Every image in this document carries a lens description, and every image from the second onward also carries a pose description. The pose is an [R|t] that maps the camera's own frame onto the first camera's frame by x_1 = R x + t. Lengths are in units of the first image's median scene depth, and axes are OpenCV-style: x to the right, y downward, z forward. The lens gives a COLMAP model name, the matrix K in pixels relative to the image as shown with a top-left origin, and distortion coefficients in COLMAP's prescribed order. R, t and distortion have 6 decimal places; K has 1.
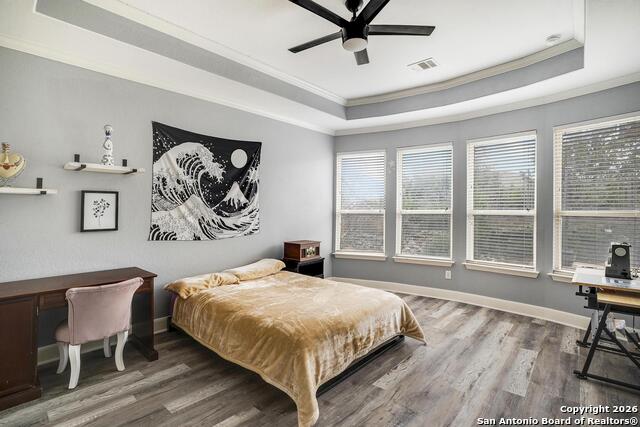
lens RADIAL K [[330.3, 0, 319.8], [0, 330.3, 211.2], [0, 0, 1]] dist [0.002056, 0.003370]
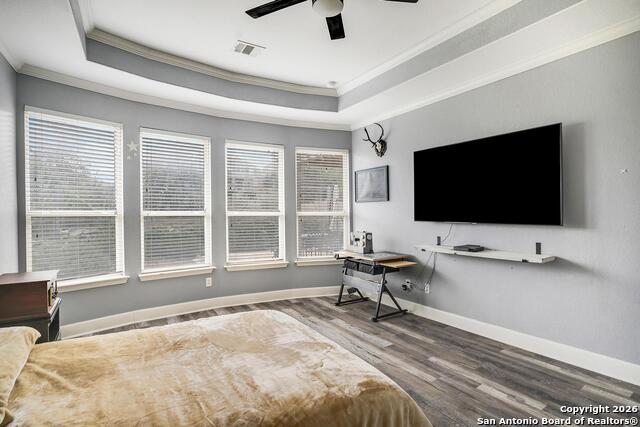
lens RADIAL K [[330.3, 0, 320.5], [0, 330.3, 214.9], [0, 0, 1]] dist [0.002056, 0.003370]
pose [[0.272441, -0.009889, 0.962122, -0.487986], [0.001835, 0.999951, 0.009758, -0.001721], [-0.962171, -0.000893, 0.272446, 0.551162]]
